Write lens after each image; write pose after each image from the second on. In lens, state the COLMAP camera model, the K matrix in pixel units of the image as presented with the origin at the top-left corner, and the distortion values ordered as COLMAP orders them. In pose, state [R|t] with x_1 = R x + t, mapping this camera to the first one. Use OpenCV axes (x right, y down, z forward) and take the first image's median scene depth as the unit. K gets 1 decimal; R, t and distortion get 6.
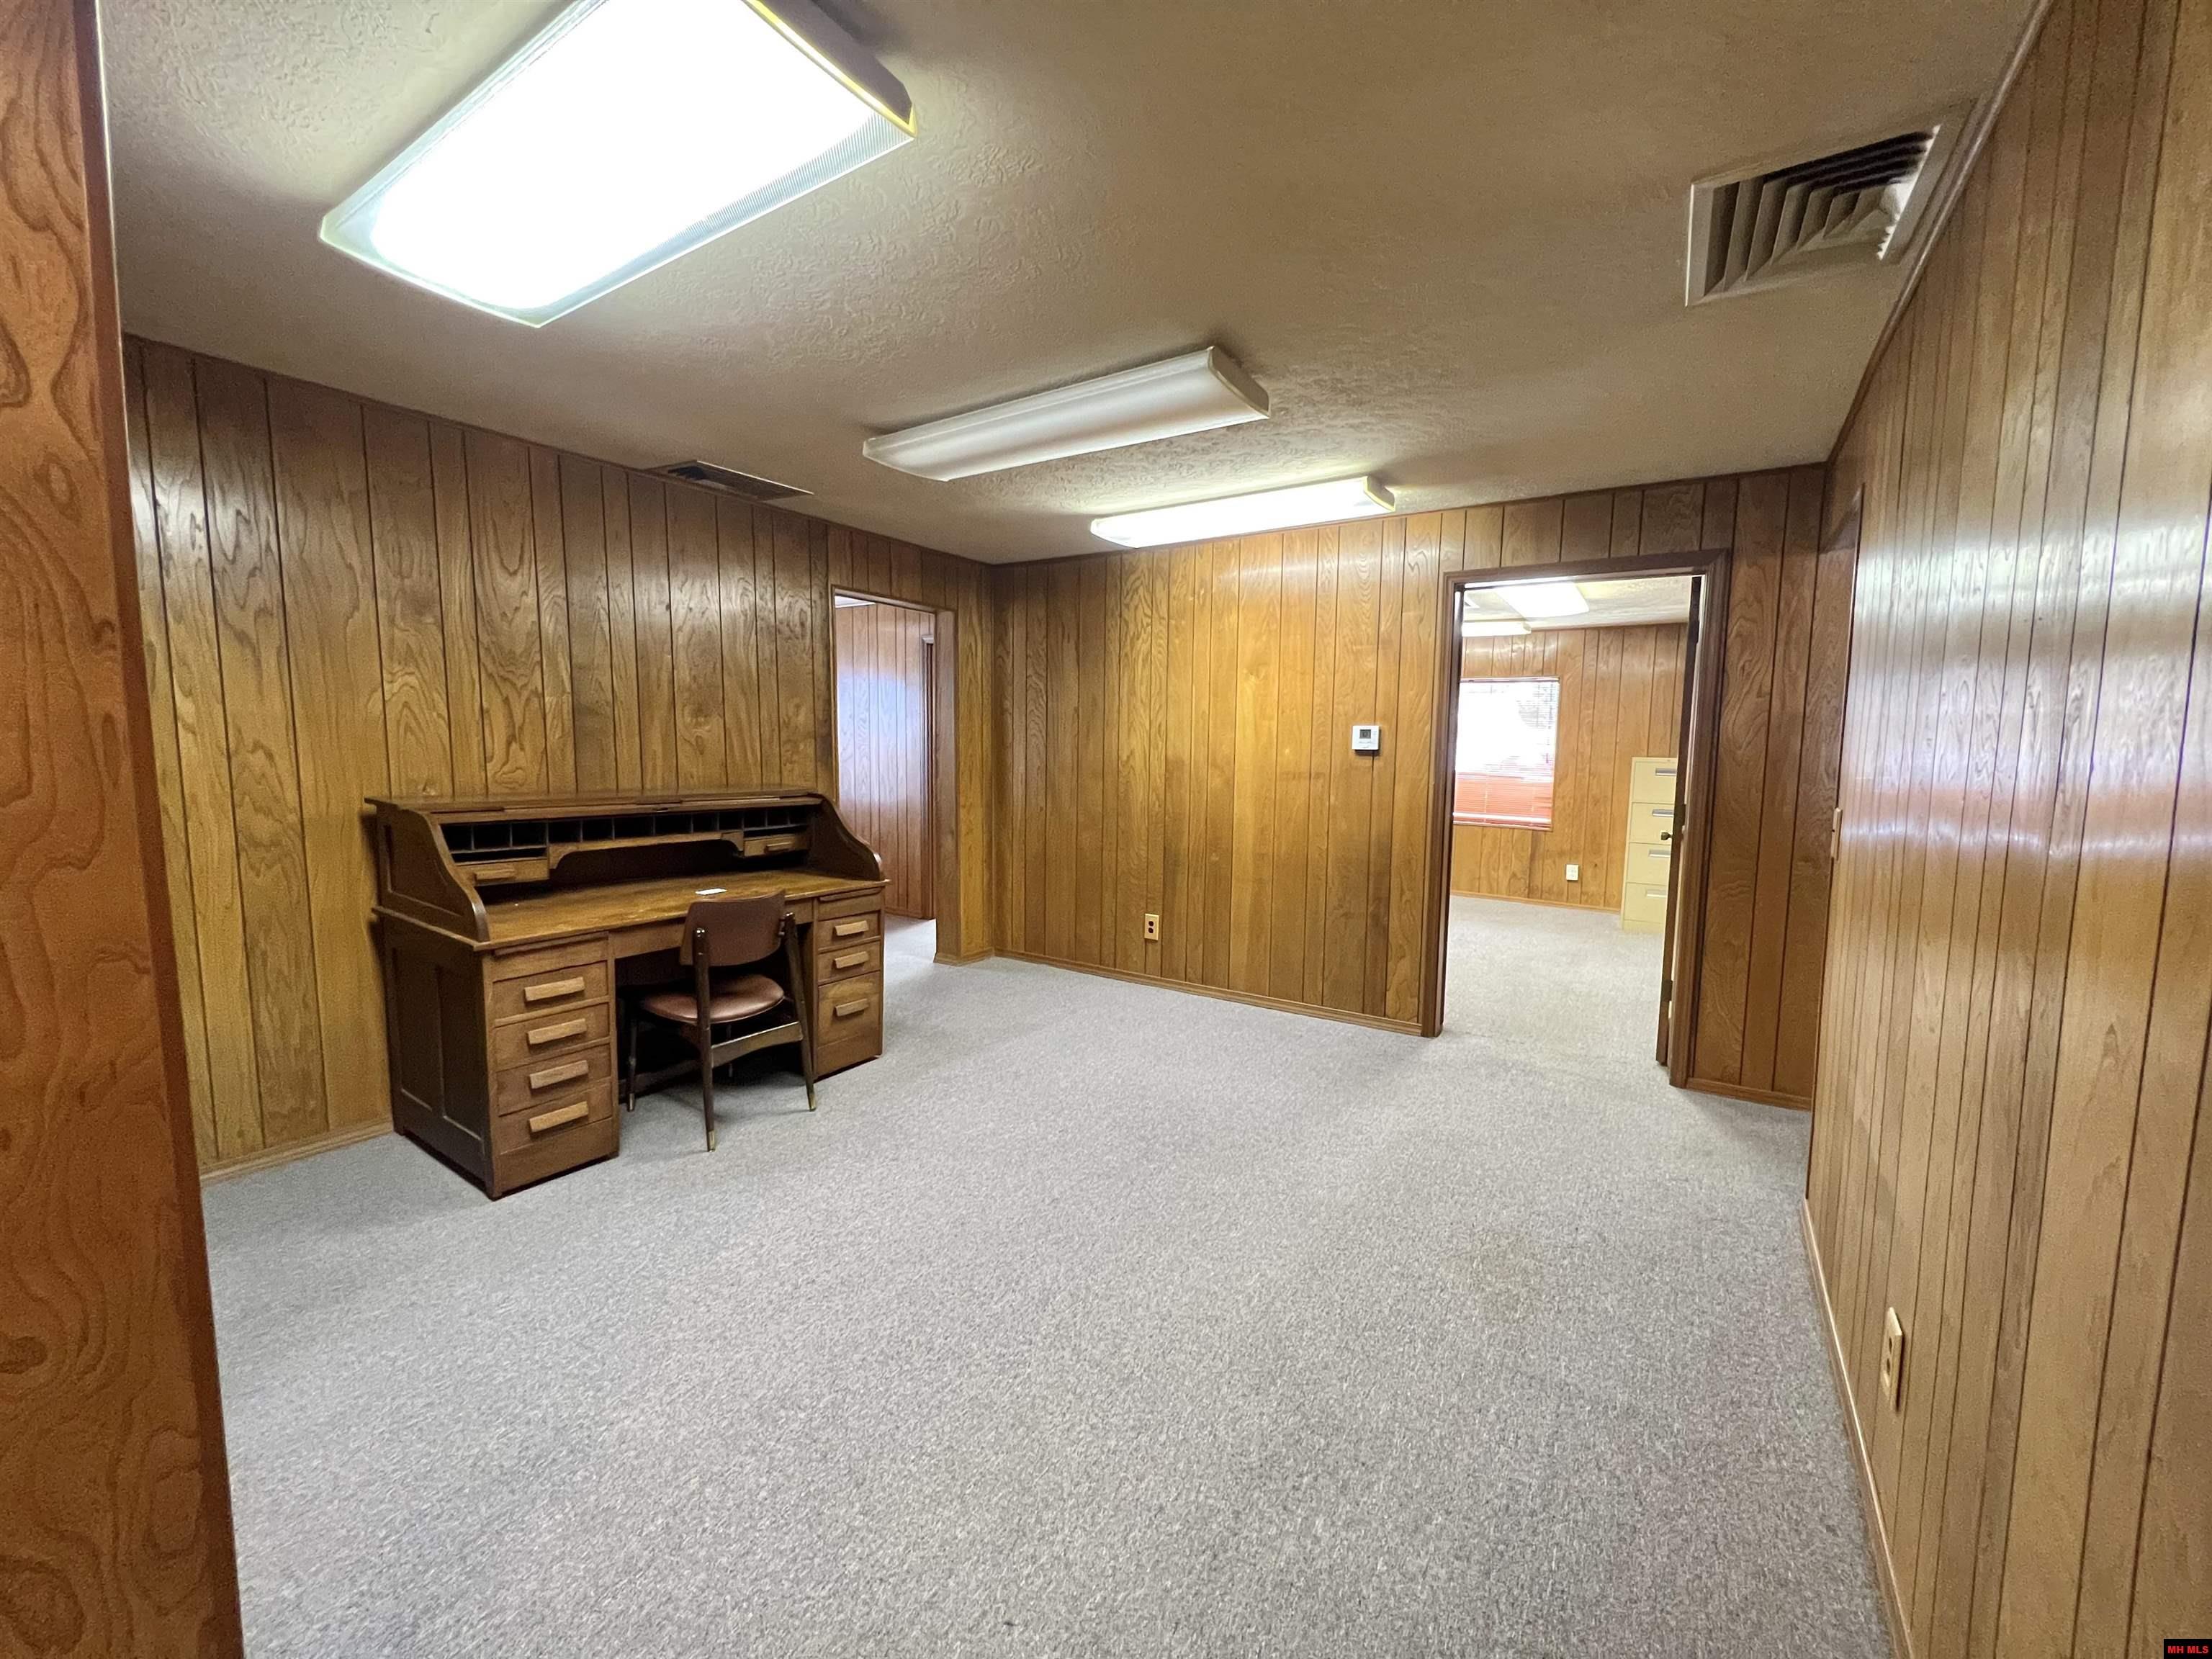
lens RADIAL K [[888.2, 0, 1102.4], [0, 888.2, 824.9], [0, 0, 1]] dist [0.001111, 0.000225]
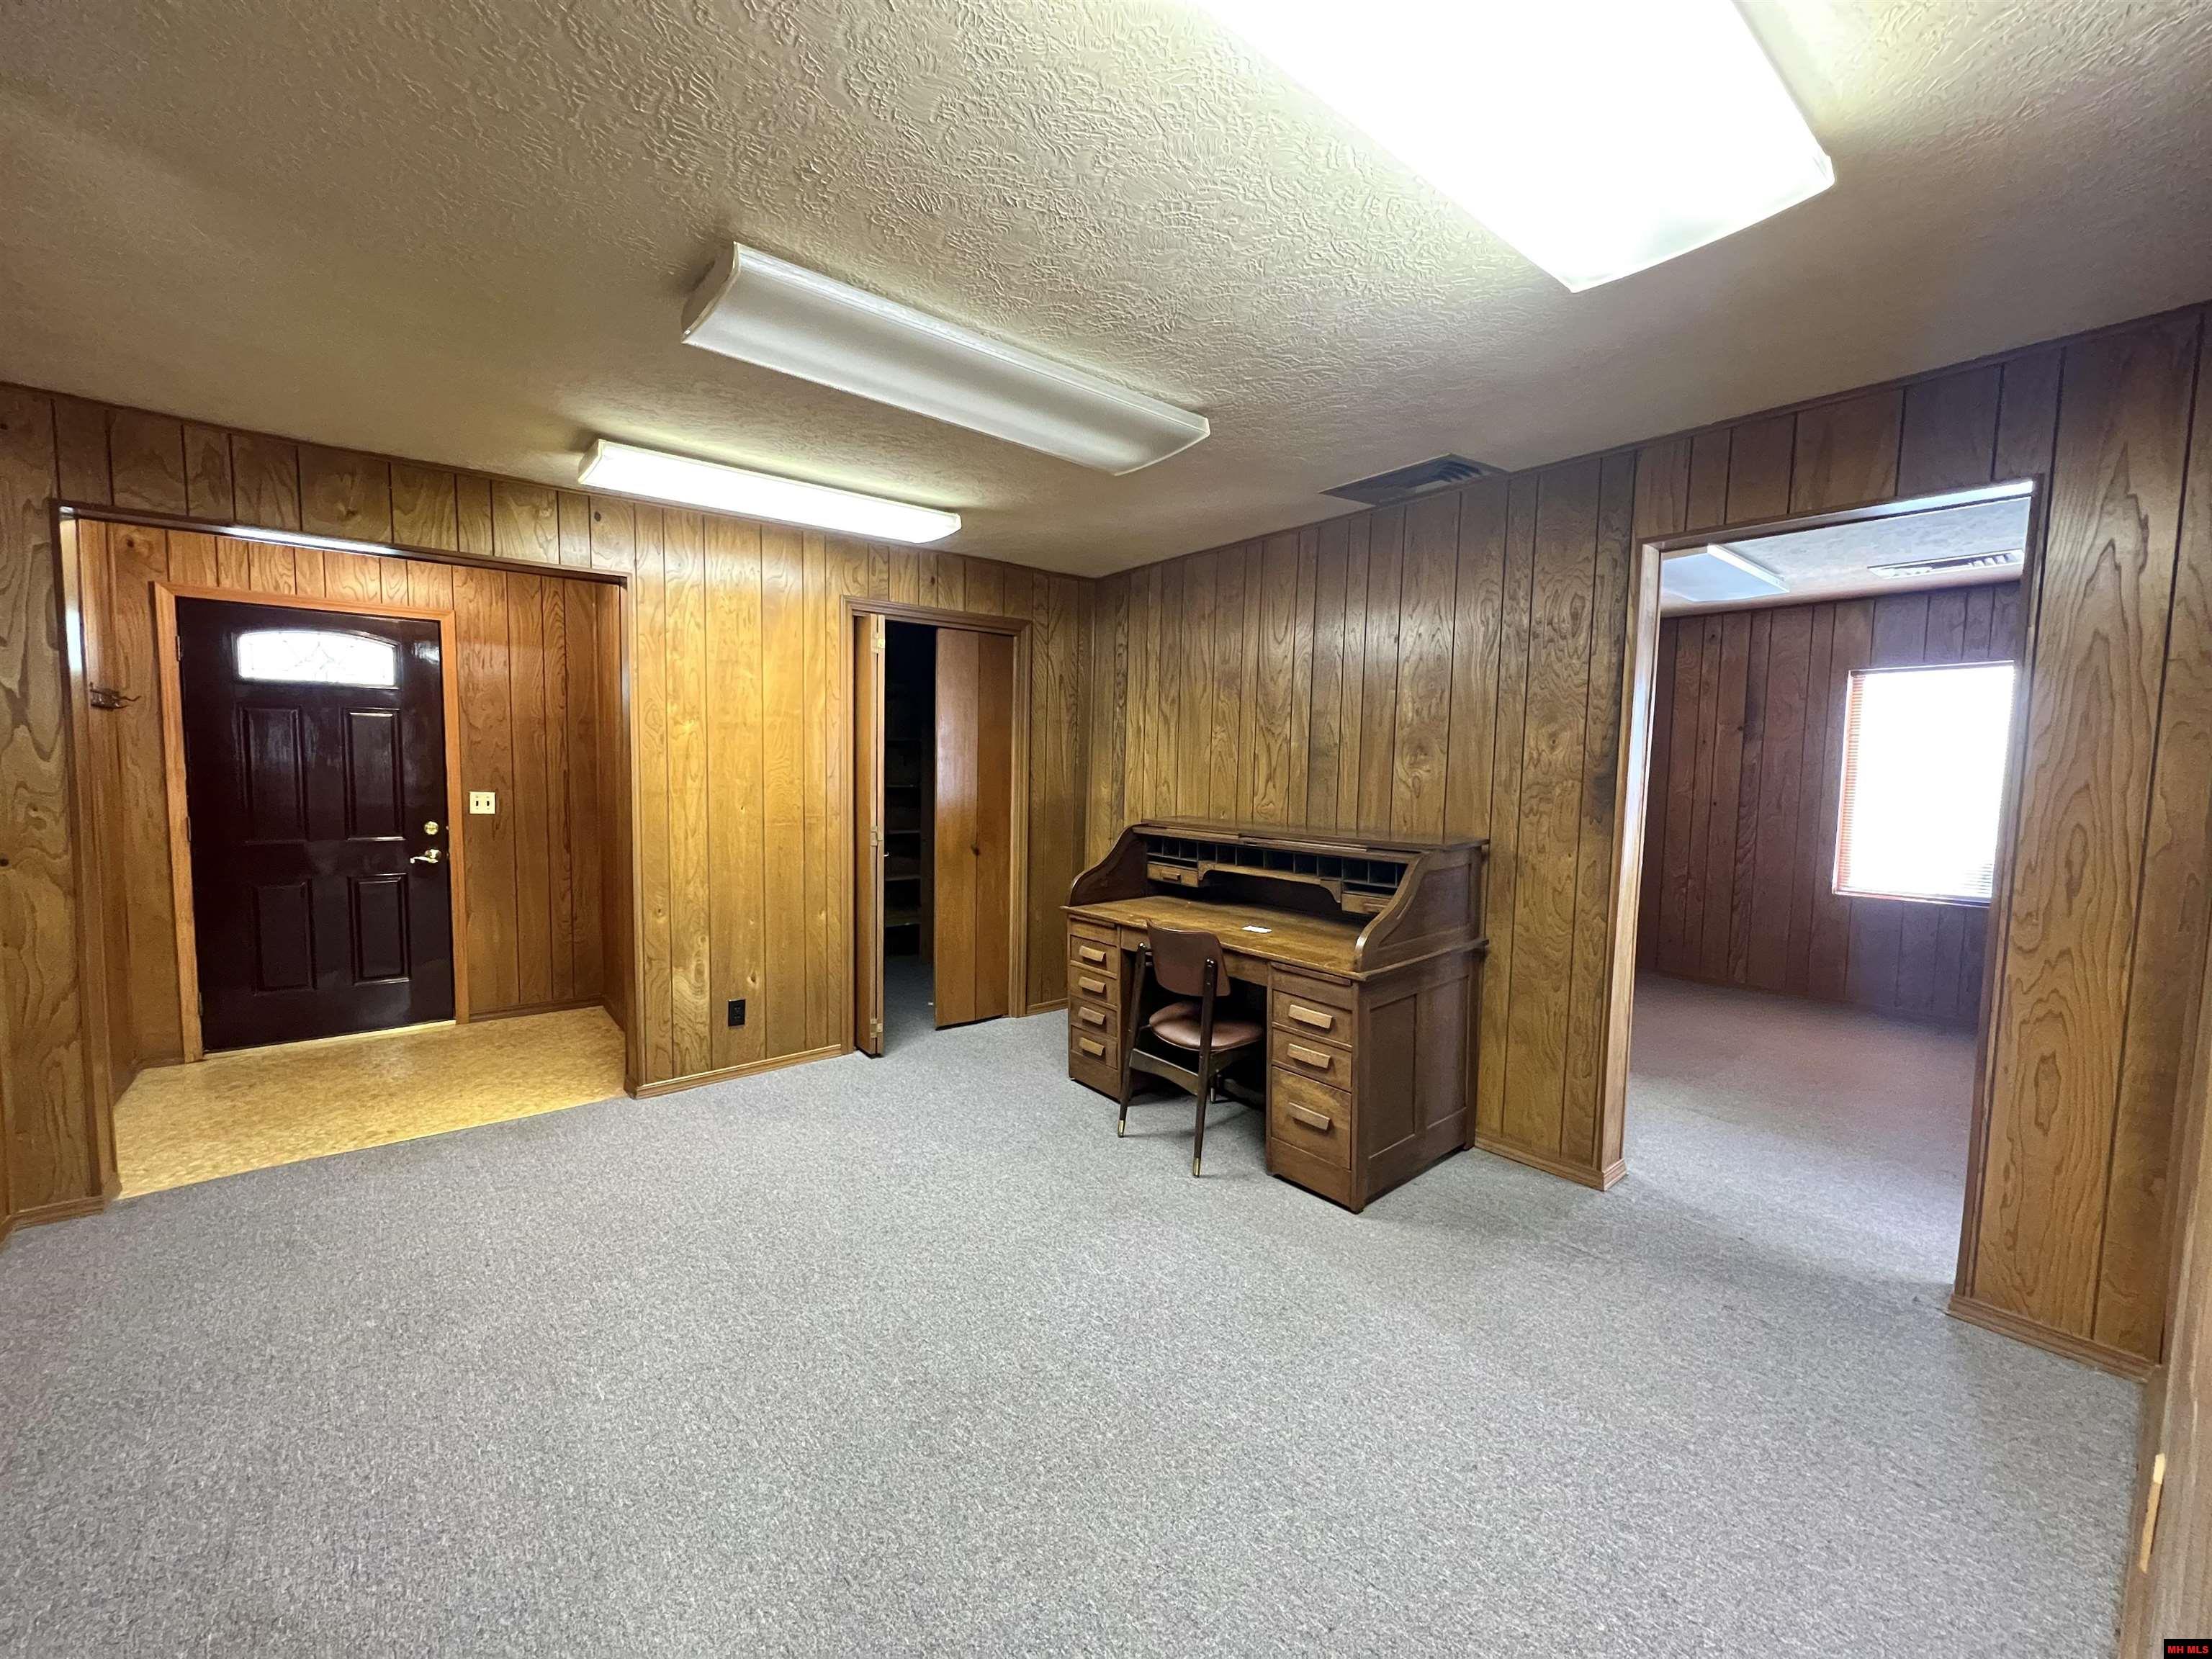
lens RADIAL K [[877.9, 0, 1105.8], [0, 877.9, 841.9], [0, 0, 1]] dist [0.000331, 0.000076]
pose [[-0.287932, 0.061596, -0.955668, 0.496769], [-0.110446, 0.989134, 0.097029, -0.090694], [0.951261, 0.133488, -0.278001, 1.002054]]
